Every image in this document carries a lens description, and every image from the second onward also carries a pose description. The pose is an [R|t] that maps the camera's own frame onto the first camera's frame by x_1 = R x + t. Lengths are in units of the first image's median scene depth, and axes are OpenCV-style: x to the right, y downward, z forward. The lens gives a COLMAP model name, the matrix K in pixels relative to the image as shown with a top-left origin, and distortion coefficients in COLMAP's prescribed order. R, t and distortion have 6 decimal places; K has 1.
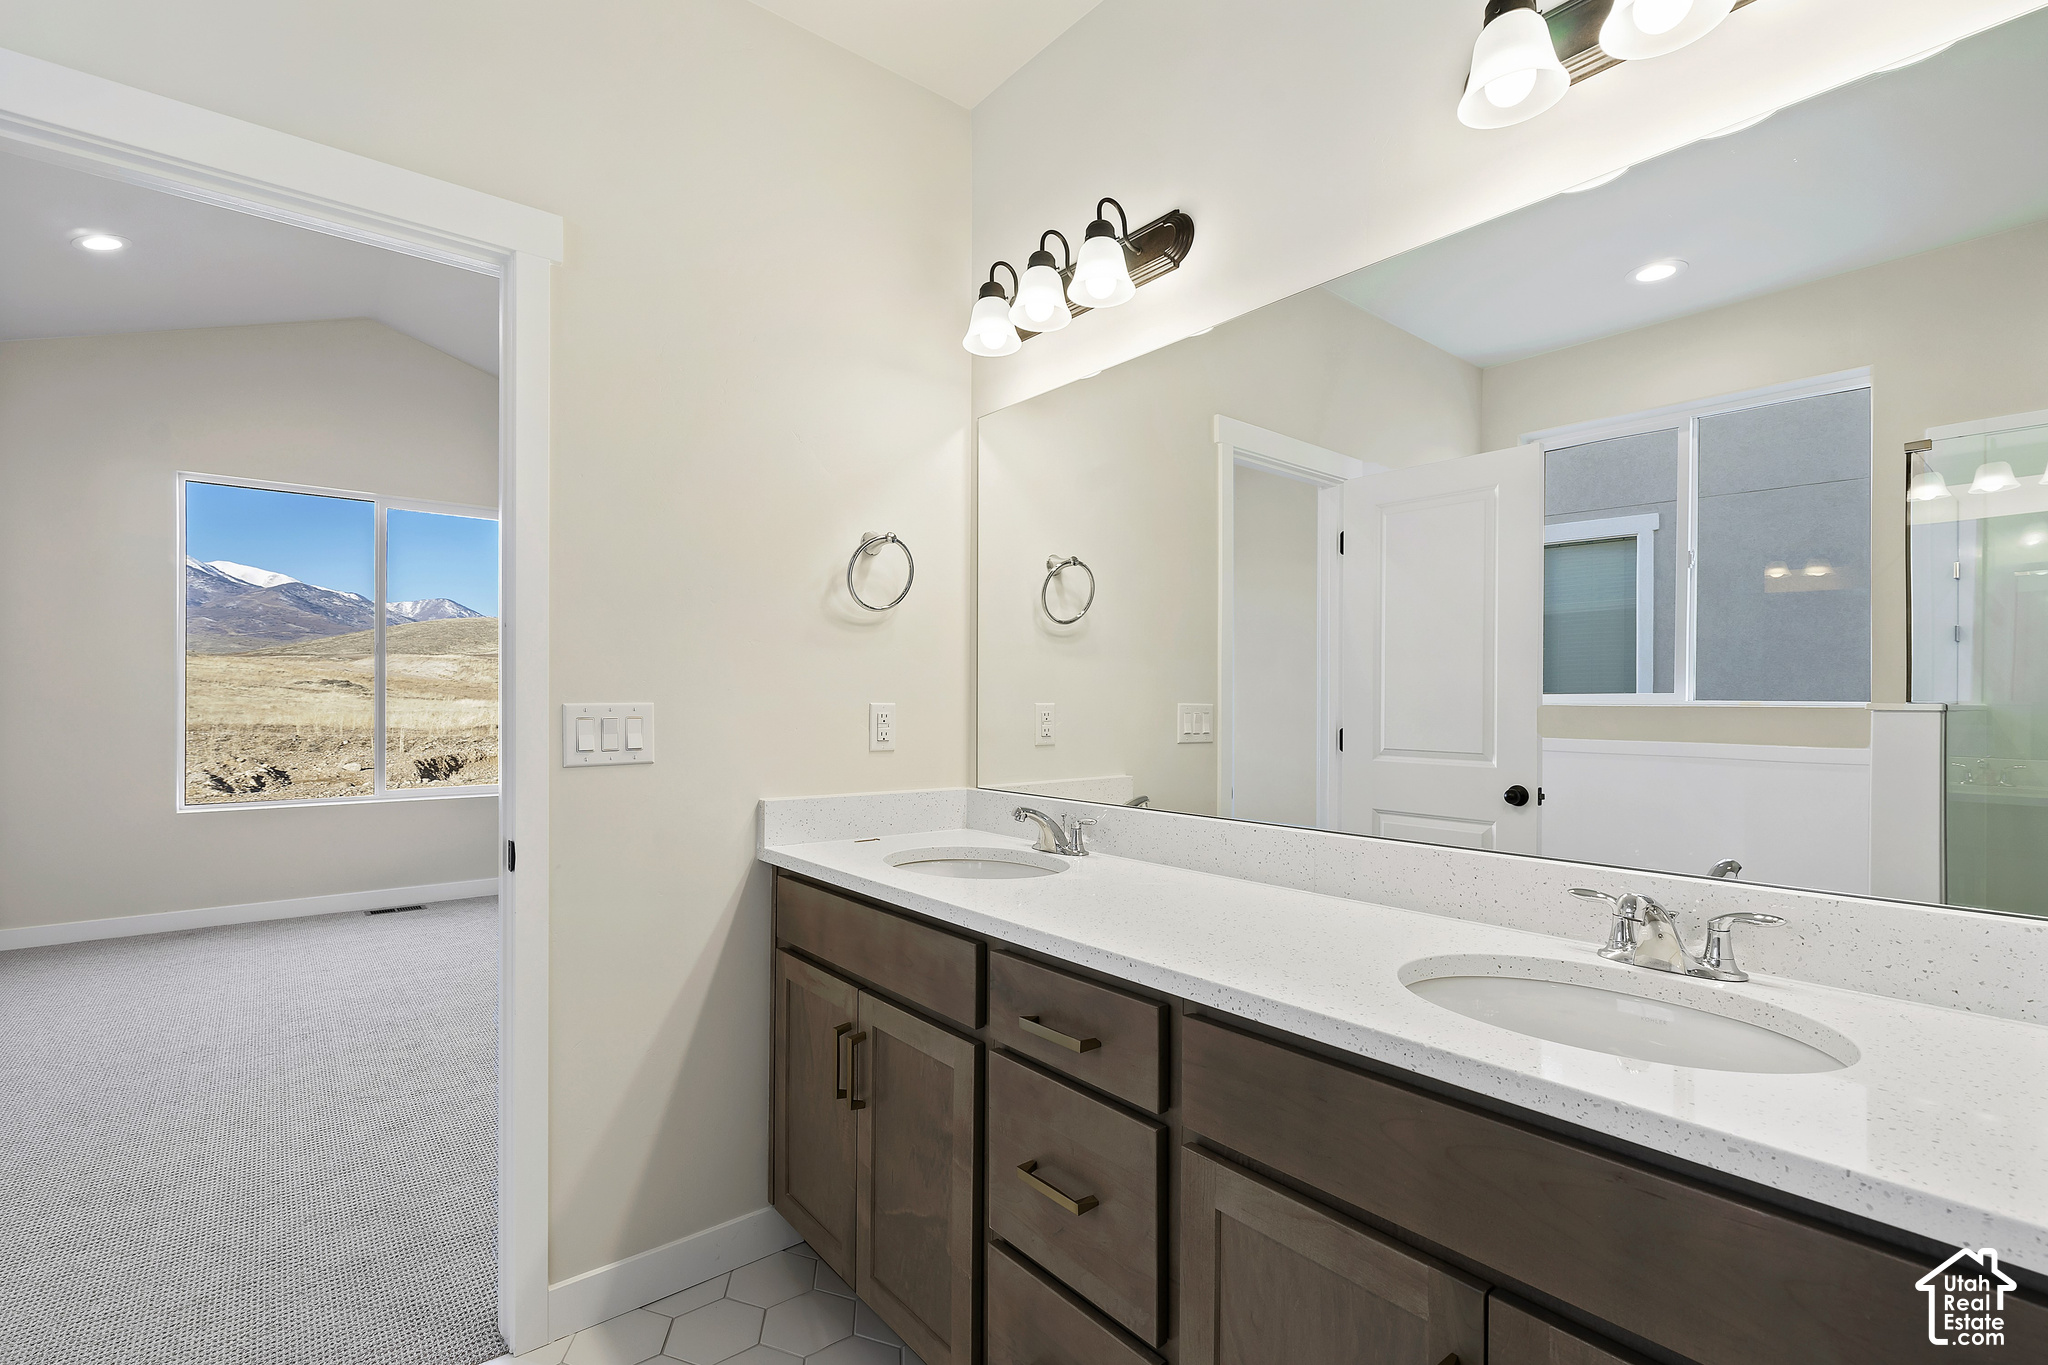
lens RADIAL K [[937.8, 0, 1024.6], [0, 937.8, 704.6], [0, 0, 1]] dist [-0.001199, 0.001083]
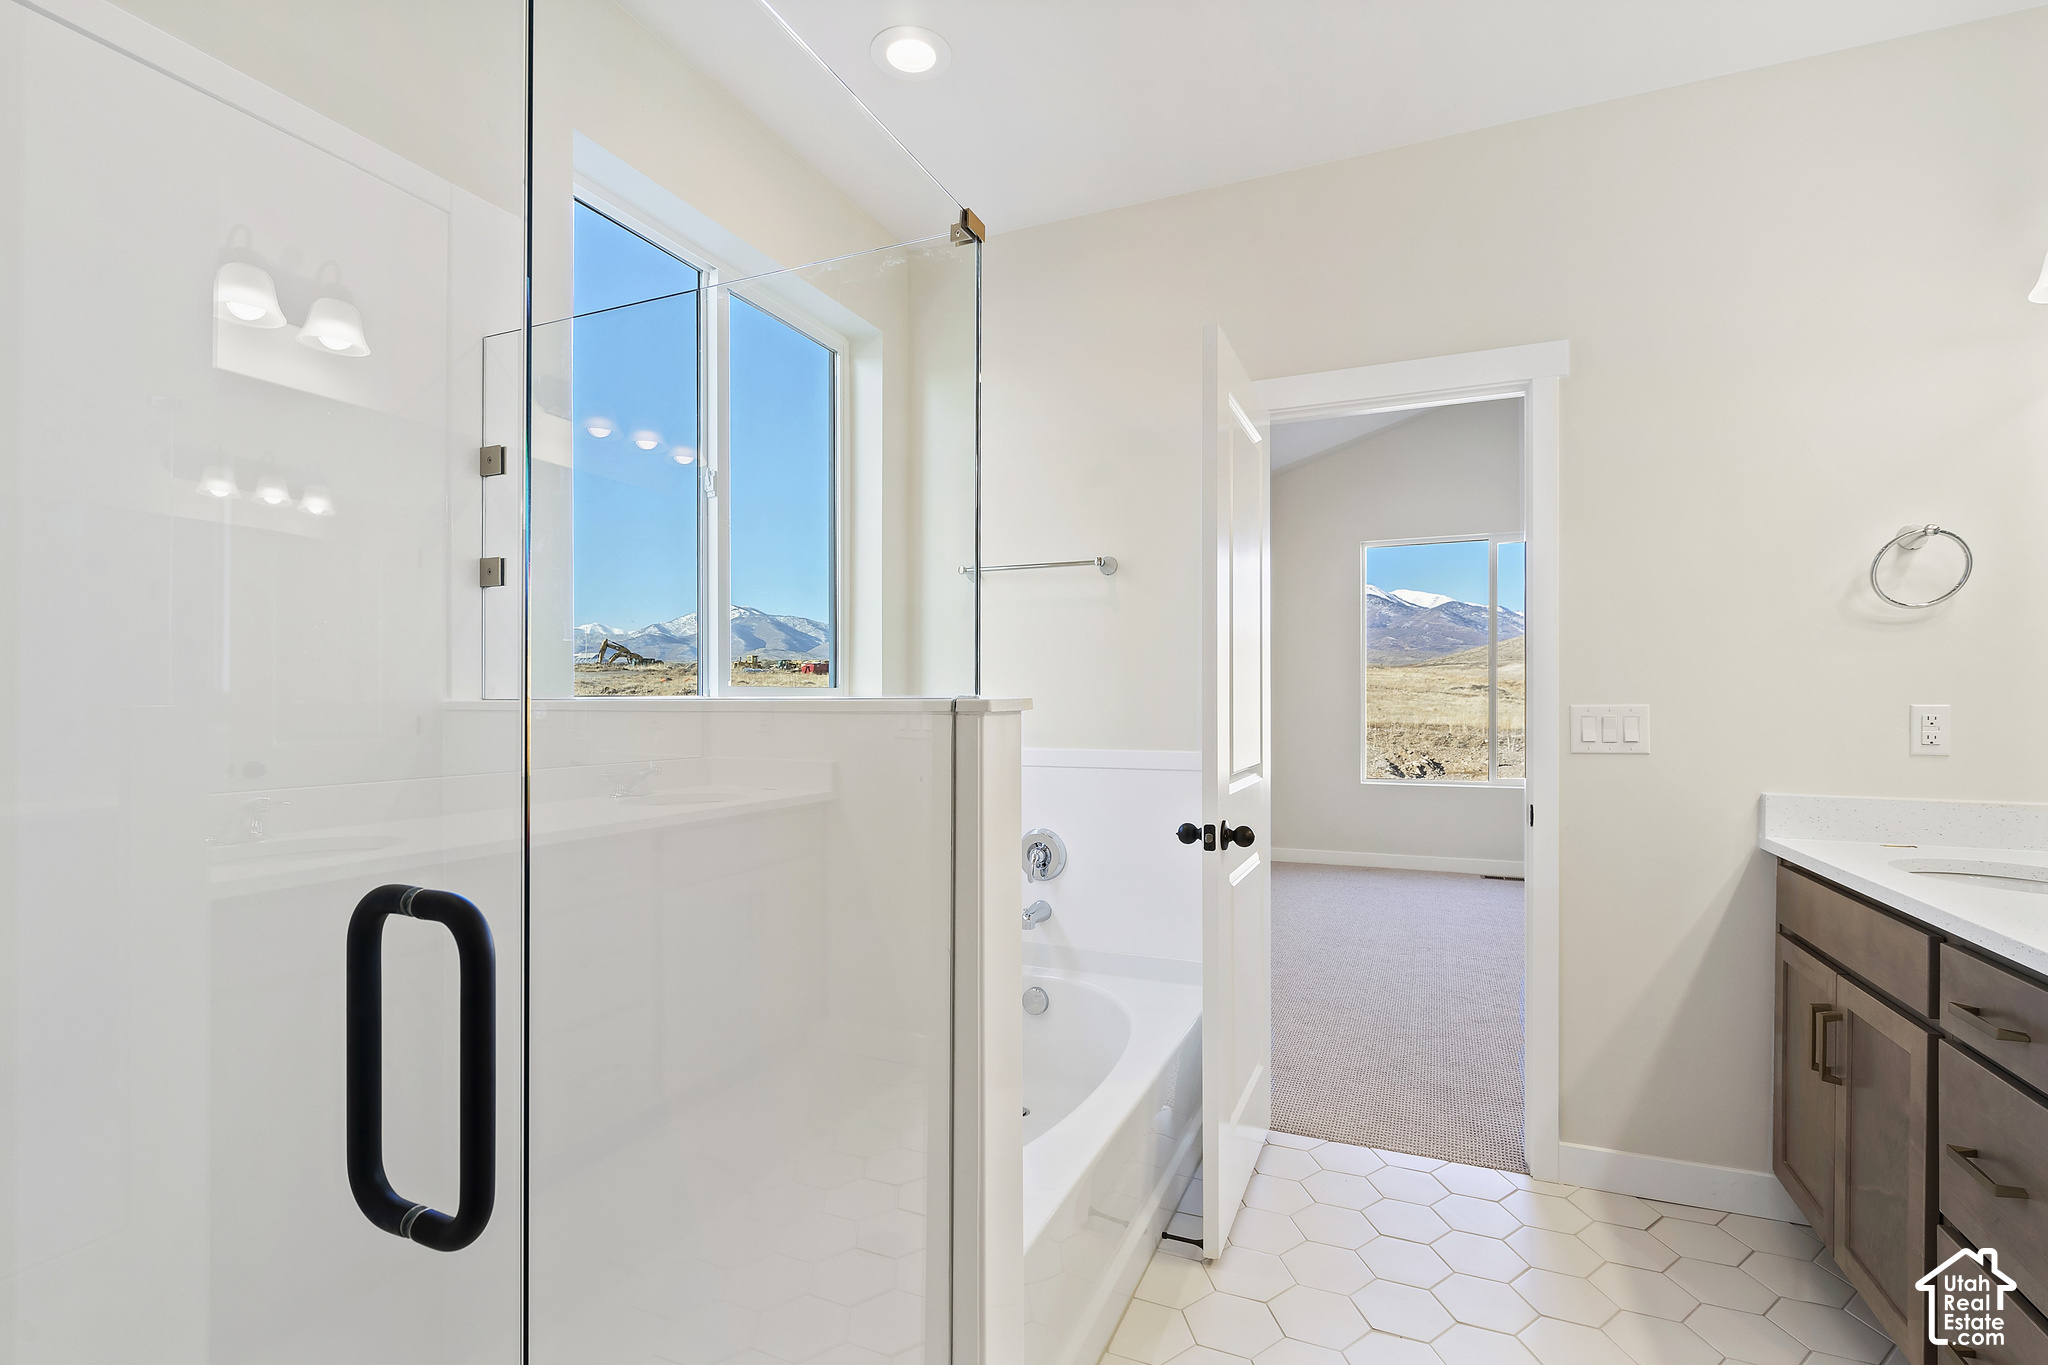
lens RADIAL K [[937.8, 0, 1024.6], [0, 937.8, 704.6], [0, 0, 1]] dist [-0.001199, 0.001083]
pose [[0.463206, -0.001314, -0.886250, 0.283151], [-0.001492, 0.999996, -0.002263, 0.001996], [0.886249, 0.002371, 0.463203, -0.258700]]
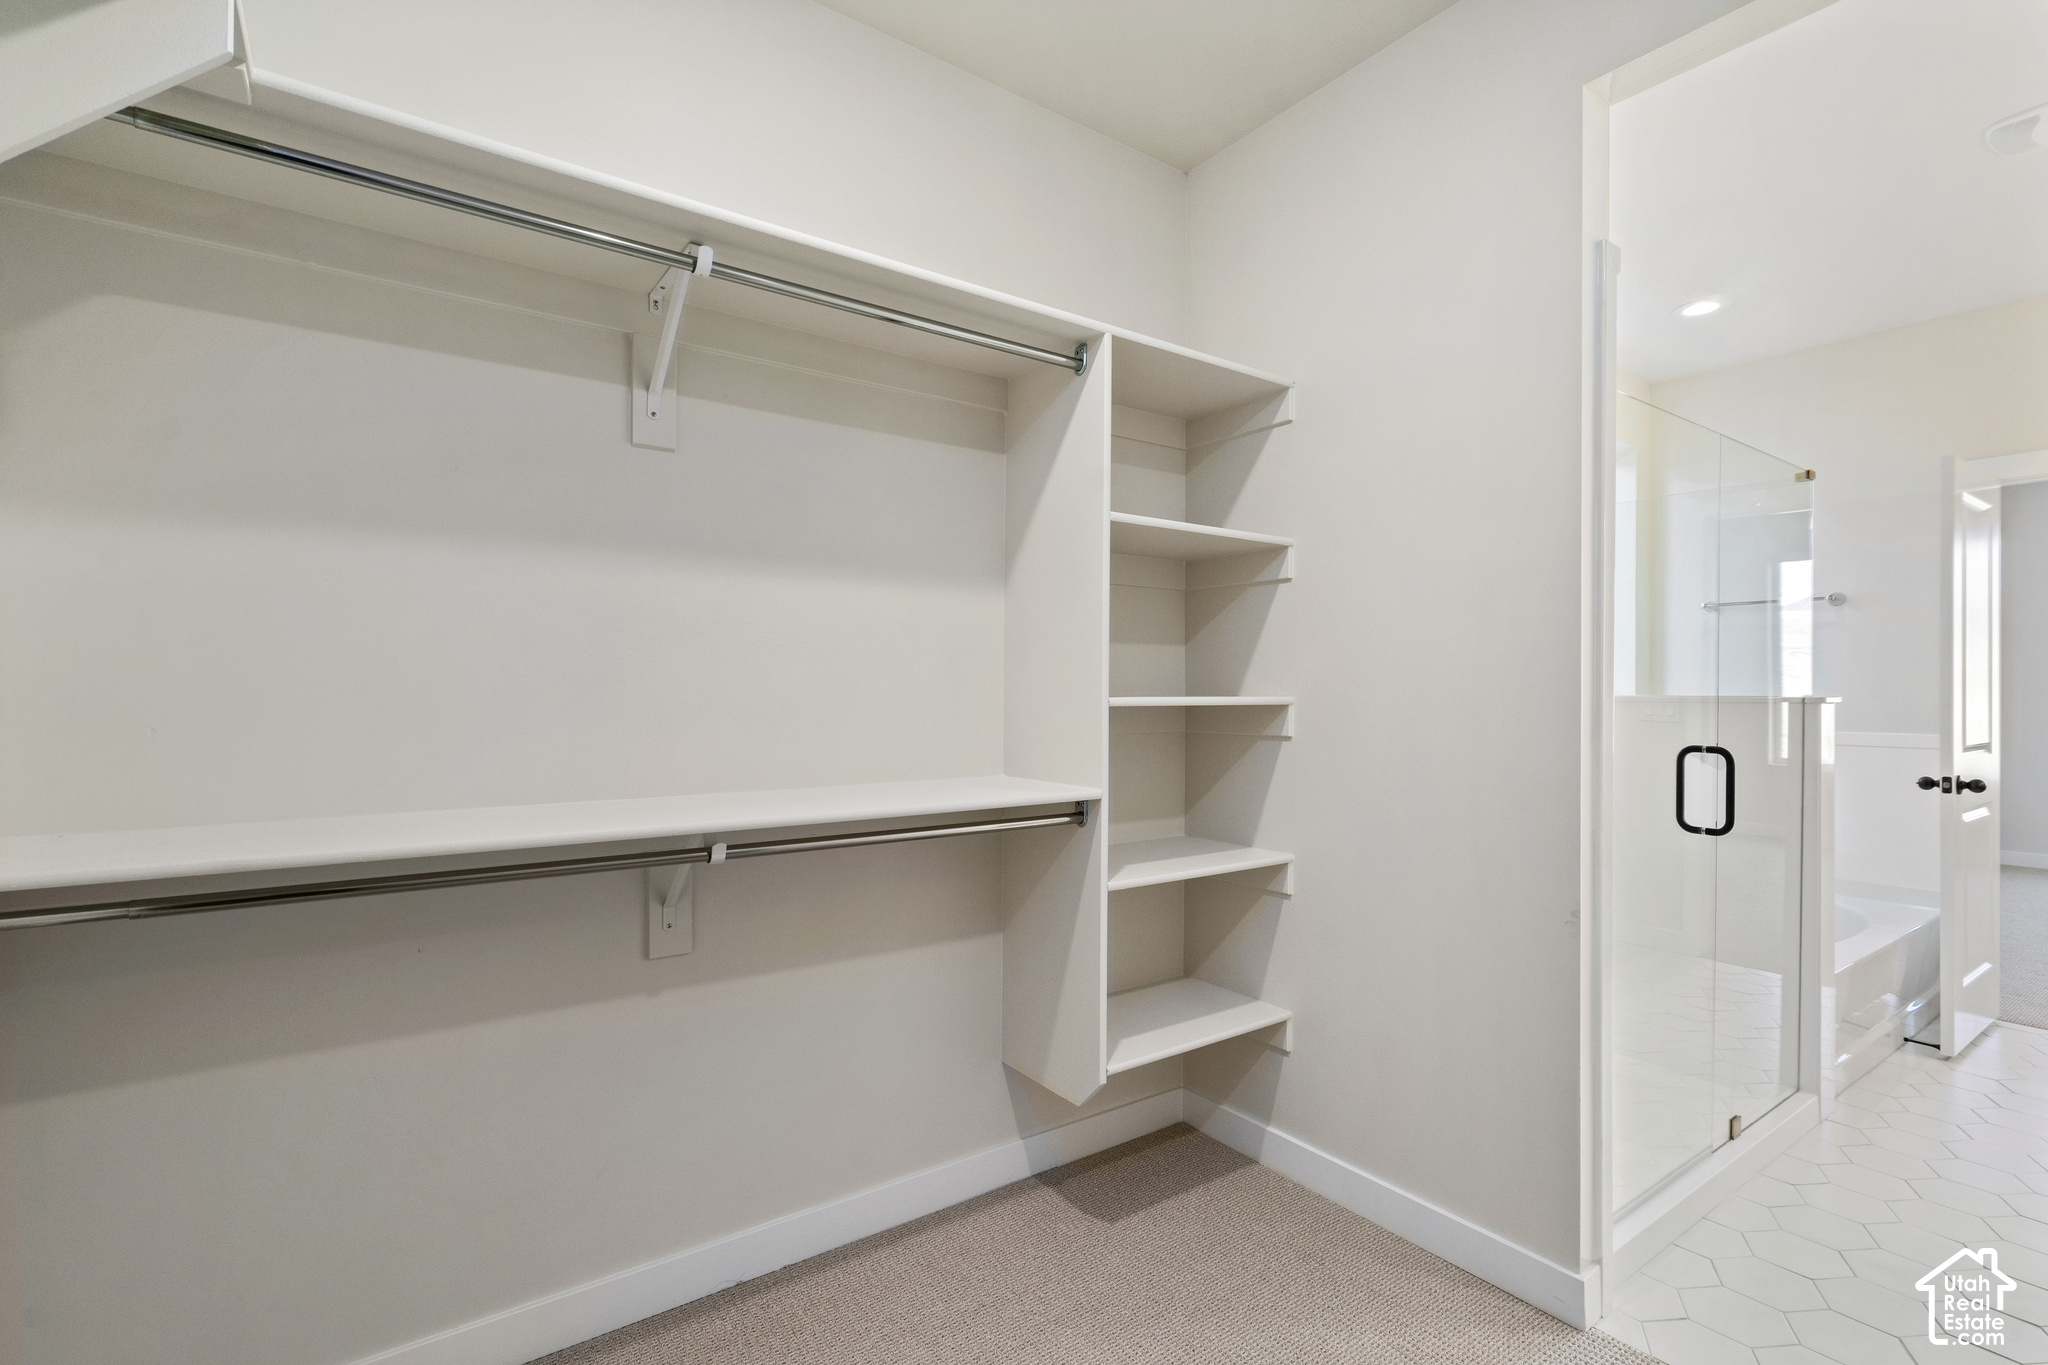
lens RADIAL K [[944.4, 0, 1024.0], [0, 944.4, 682.5], [0, 0, 1]] dist [-0.001662, -0.000292]
pose [[-0.060694, -0.011129, -0.998094, 1.256163], [-0.009953, 0.999895, -0.010543, 0.001082], [0.998107, 0.009294, -0.060799, -1.157695]]
